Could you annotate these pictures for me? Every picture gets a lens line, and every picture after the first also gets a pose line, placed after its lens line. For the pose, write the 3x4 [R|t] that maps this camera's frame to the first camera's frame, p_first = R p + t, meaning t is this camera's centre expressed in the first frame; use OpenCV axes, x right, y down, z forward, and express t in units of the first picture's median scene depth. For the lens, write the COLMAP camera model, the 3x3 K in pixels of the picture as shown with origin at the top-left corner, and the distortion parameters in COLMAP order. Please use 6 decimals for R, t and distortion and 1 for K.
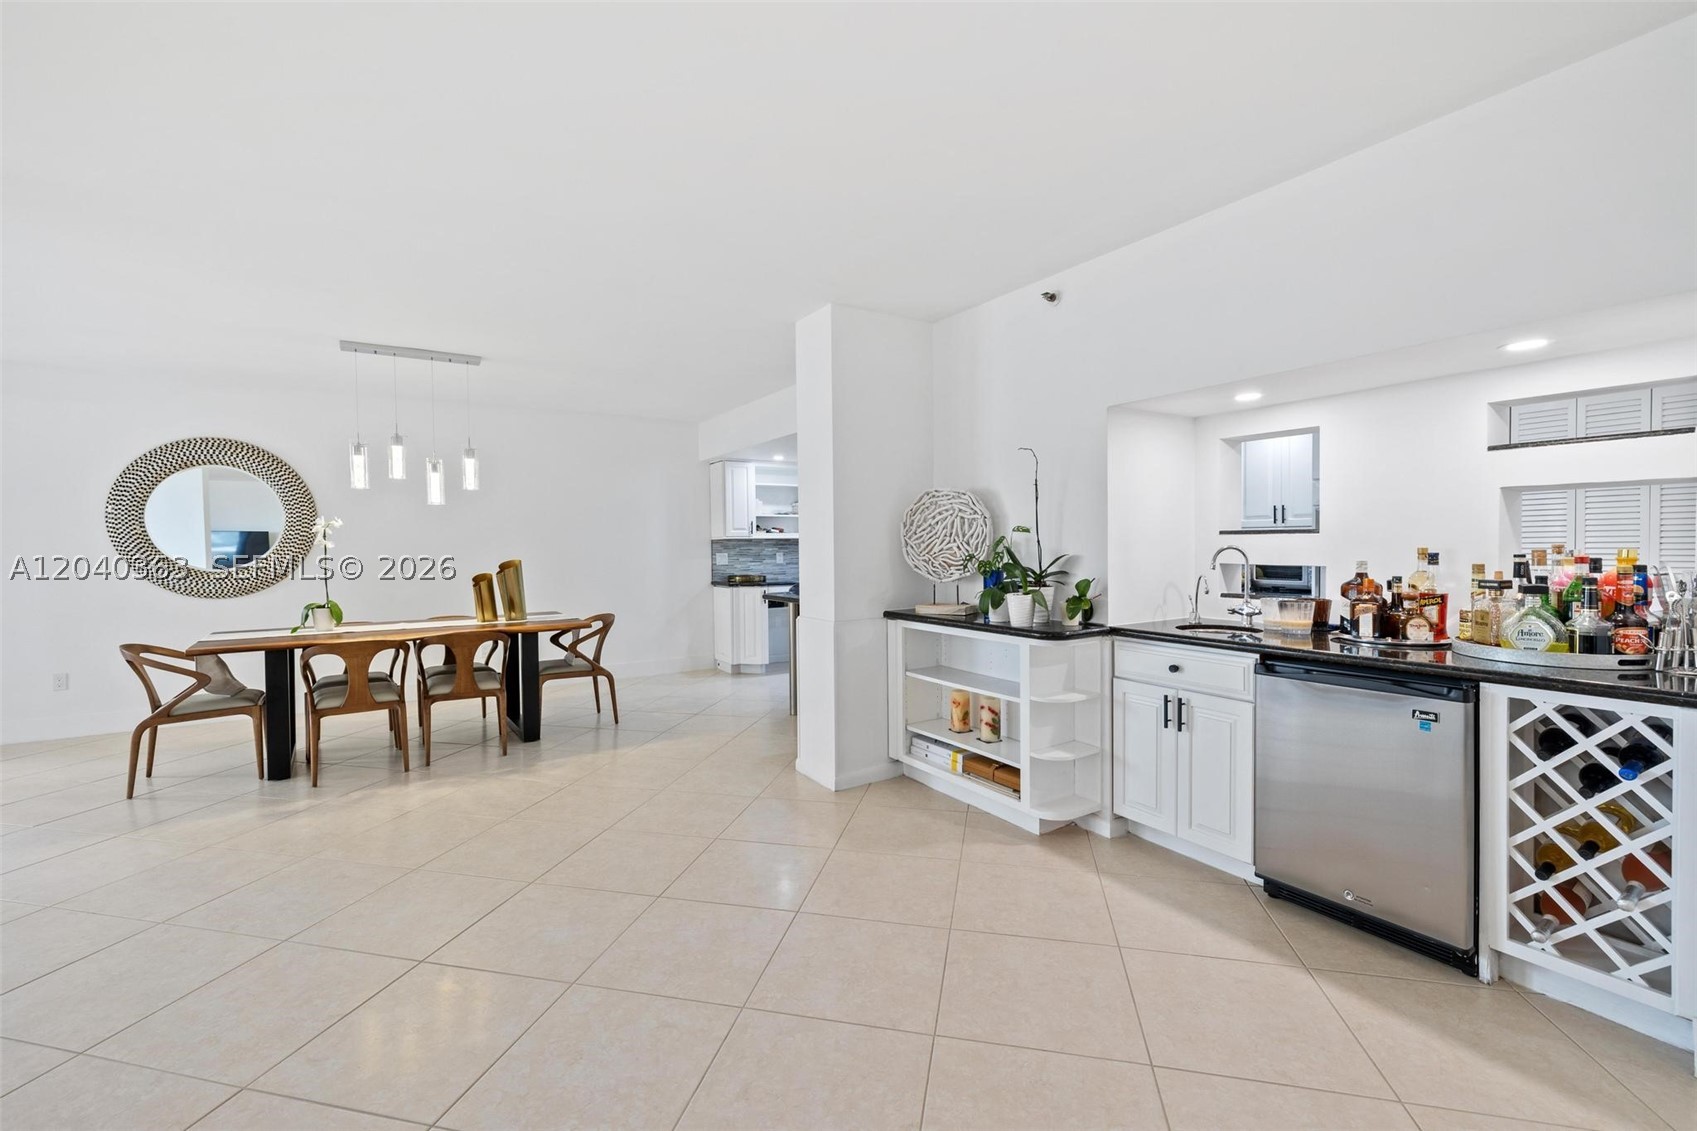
lens RADIAL K [[727.8, 0, 847.3], [0, 727.8, 557.6], [0, 0, 1]] dist [0.002920, 0.000711]
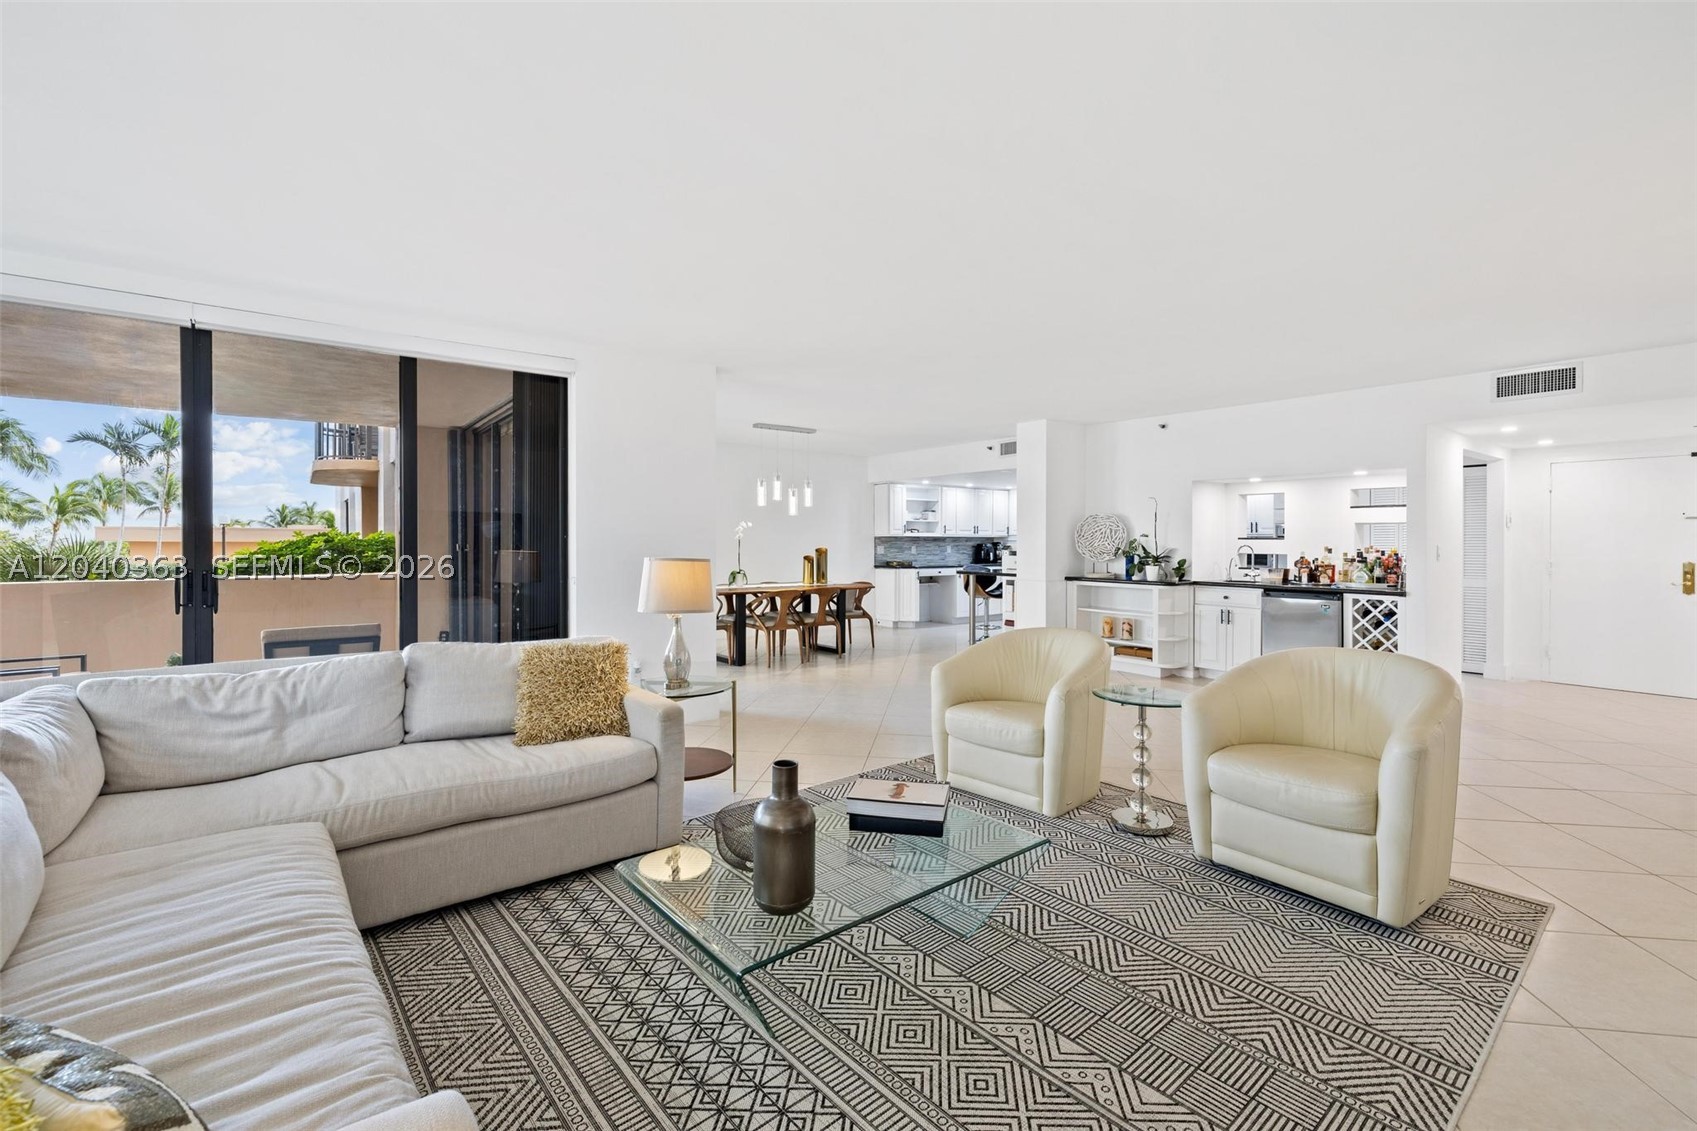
lens RADIAL K [[727.8, 0, 862.2], [0, 727.8, 540.5], [0, 0, 1]] dist [0.002920, 0.000711]
pose [[0.995258, 0.014743, 0.096144, -0.596064], [-0.012946, 0.999730, -0.019287, 0.019618], [-0.096402, 0.017951, 0.995181, -0.769850]]
